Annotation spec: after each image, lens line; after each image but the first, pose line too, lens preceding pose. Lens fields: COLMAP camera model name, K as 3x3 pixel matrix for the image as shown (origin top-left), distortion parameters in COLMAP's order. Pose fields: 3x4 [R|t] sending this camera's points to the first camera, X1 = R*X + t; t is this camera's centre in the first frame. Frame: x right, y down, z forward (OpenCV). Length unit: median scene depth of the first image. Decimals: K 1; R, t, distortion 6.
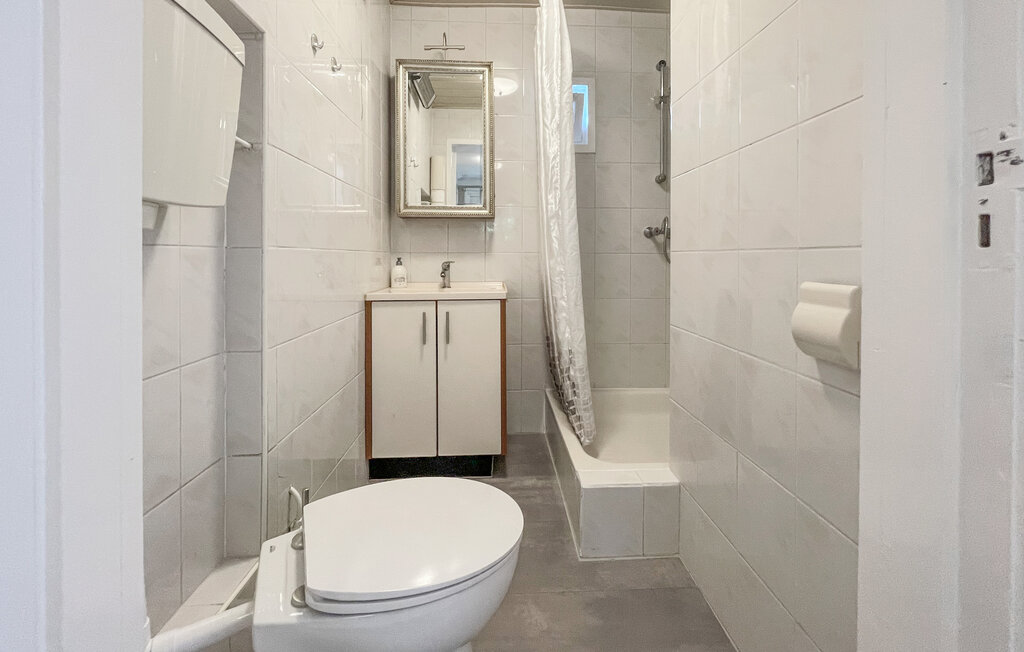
lens RADIAL K [[408.9, 0, 510.6], [0, 408.9, 321.2], [0, 0, 1]] dist [0.000593, 0.000090]
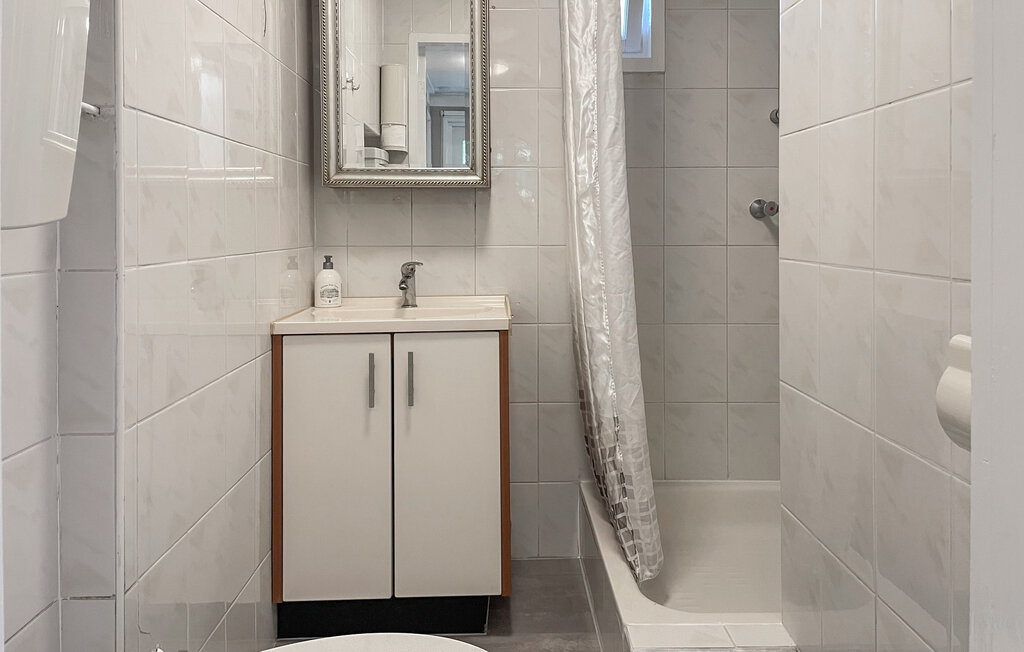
lens RADIAL K [[787.3, 0, 512.0], [0, 787.3, 326.0], [0, 0, 1]] dist [0.102570, -0.117864]
pose [[0.999512, -0.003729, -0.031029, 0.029881], [0.003446, 0.999952, -0.009185, -0.050581], [0.031062, 0.009073, 0.999476, -0.145840]]
